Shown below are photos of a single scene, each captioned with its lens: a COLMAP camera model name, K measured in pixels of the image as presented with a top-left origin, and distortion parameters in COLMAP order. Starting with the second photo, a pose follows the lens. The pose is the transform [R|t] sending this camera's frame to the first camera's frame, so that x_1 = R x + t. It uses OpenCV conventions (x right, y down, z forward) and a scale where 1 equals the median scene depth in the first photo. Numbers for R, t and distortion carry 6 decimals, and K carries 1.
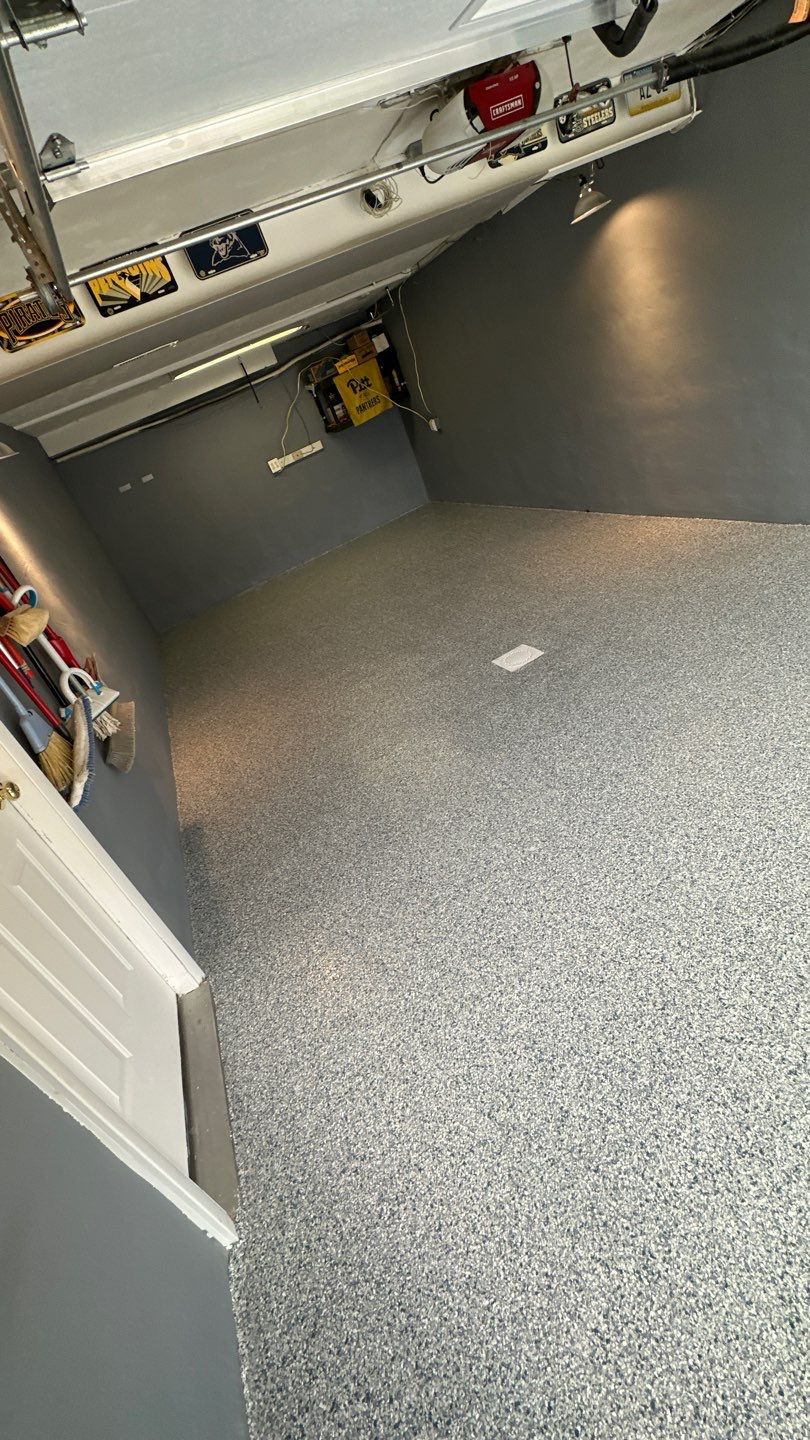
lens RADIAL K [[608.0, 0, 405.3], [0, 608.0, 724.6], [0, 0, 1]] dist [-0.000054, -0.001016]
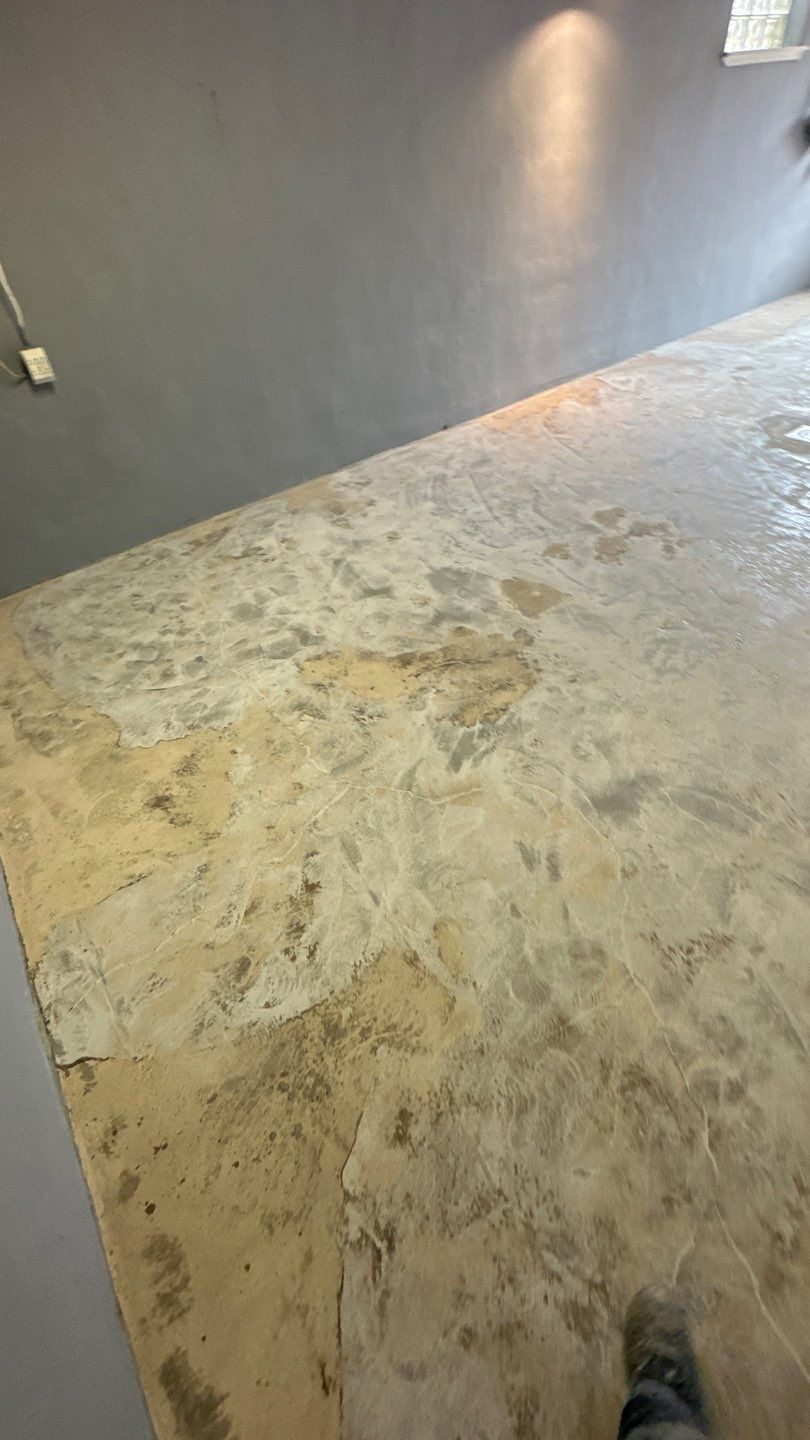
lens RADIAL K [[608.0, 0, 405.3], [0, 608.0, 724.6], [0, 0, 1]] dist [-0.000054, -0.001016]
pose [[-0.212631, -0.391043, 0.895474, -1.188167], [0.624263, 0.650658, 0.432366, -1.017514], [-0.751721, 0.650945, 0.105764, 2.576786]]
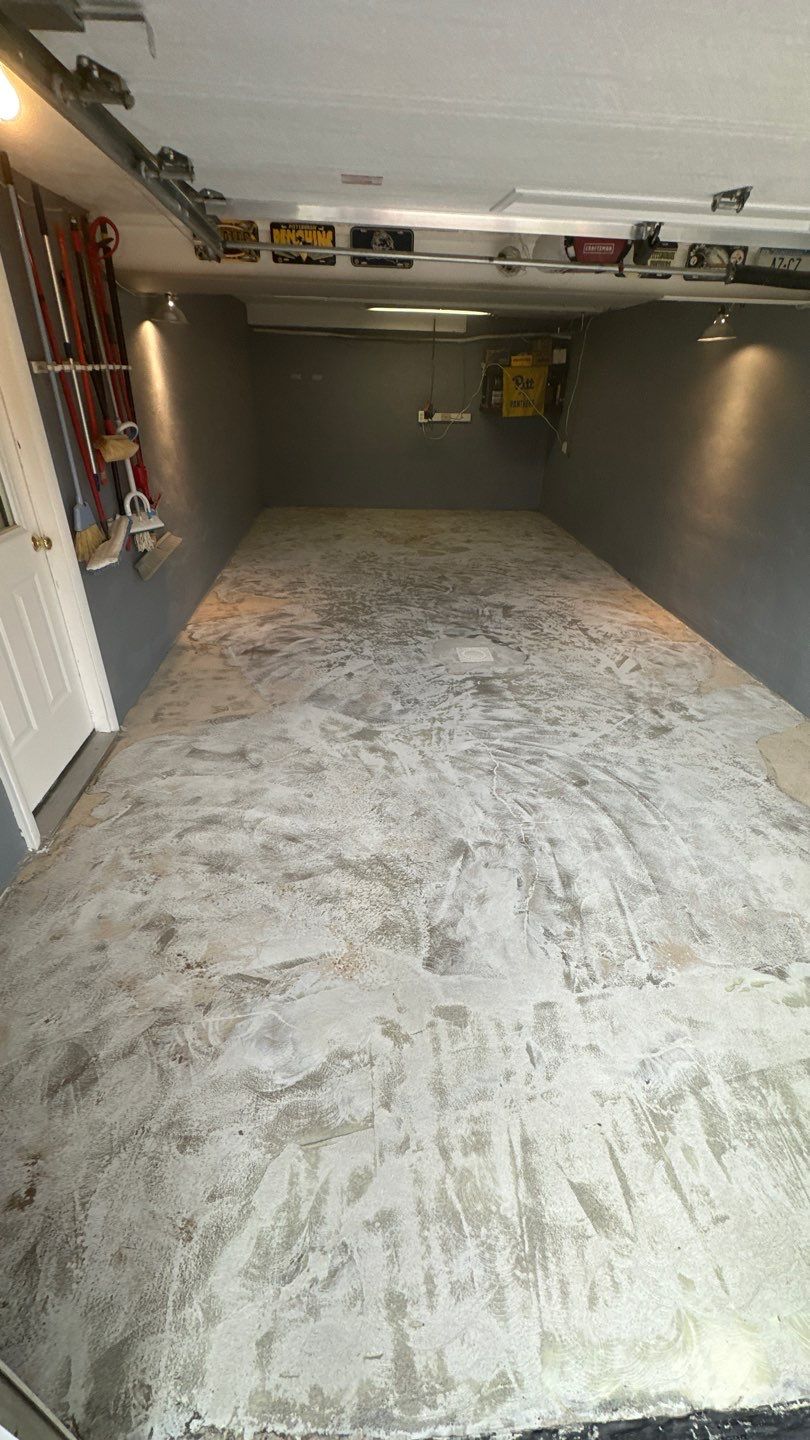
lens RADIAL K [[587.6, 0, 402.9], [0, 587.6, 723.9], [0, 0, 1]] dist [0.000660, -0.000934]
pose [[0.870690, 0.485215, -0.080403, 0.326756], [-0.478709, 0.873570, 0.087827, -0.036219], [0.112853, -0.037981, 0.992886, -0.267952]]
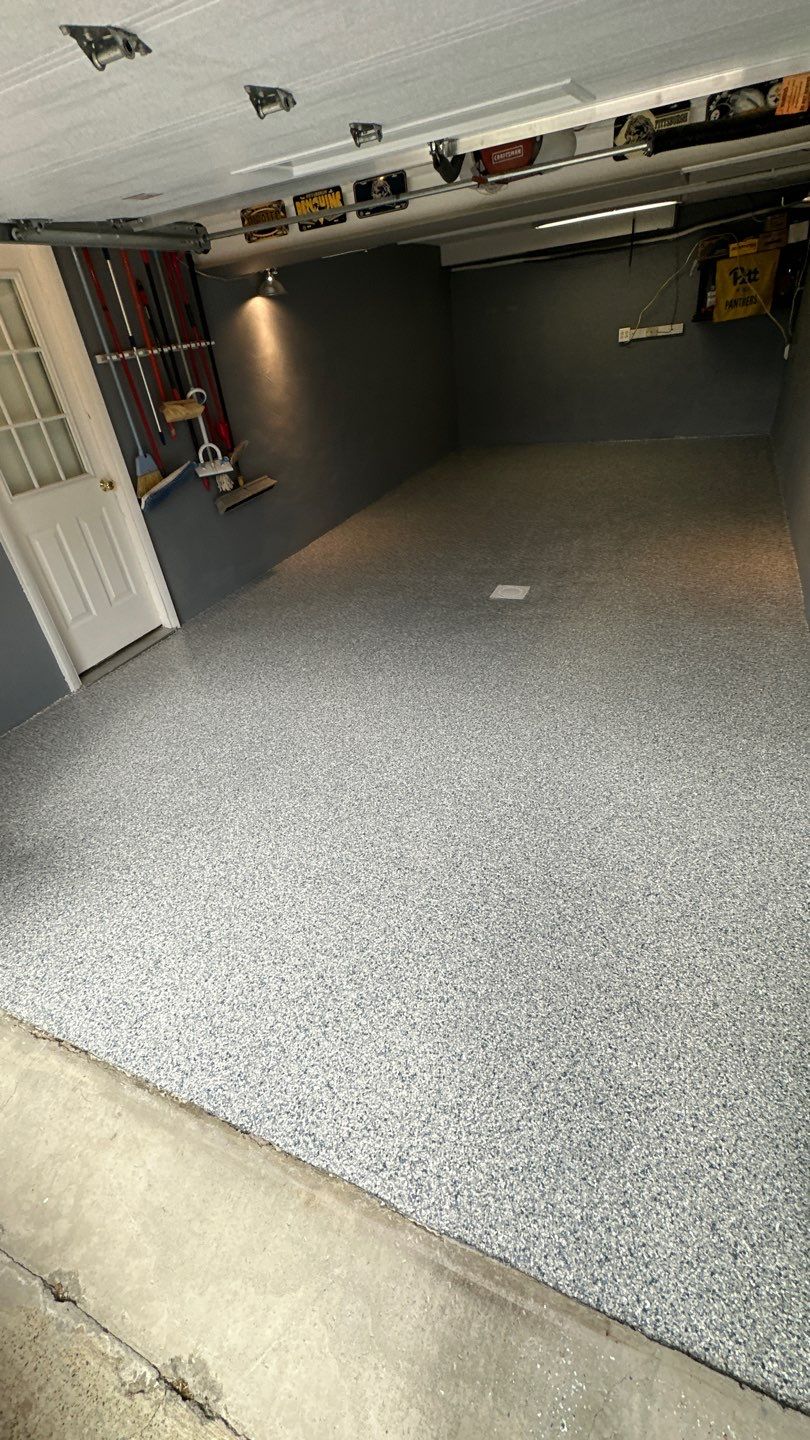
lens RADIAL K [[608.0, 0, 405.3], [0, 608.0, 724.6], [0, 0, 1]] dist [-0.000054, -0.001016]
pose [[0.666326, 0.614769, -0.421982, 1.048376], [-0.481338, 0.786838, 0.386263, -0.393927], [0.569495, -0.054261, 0.820202, -0.167052]]
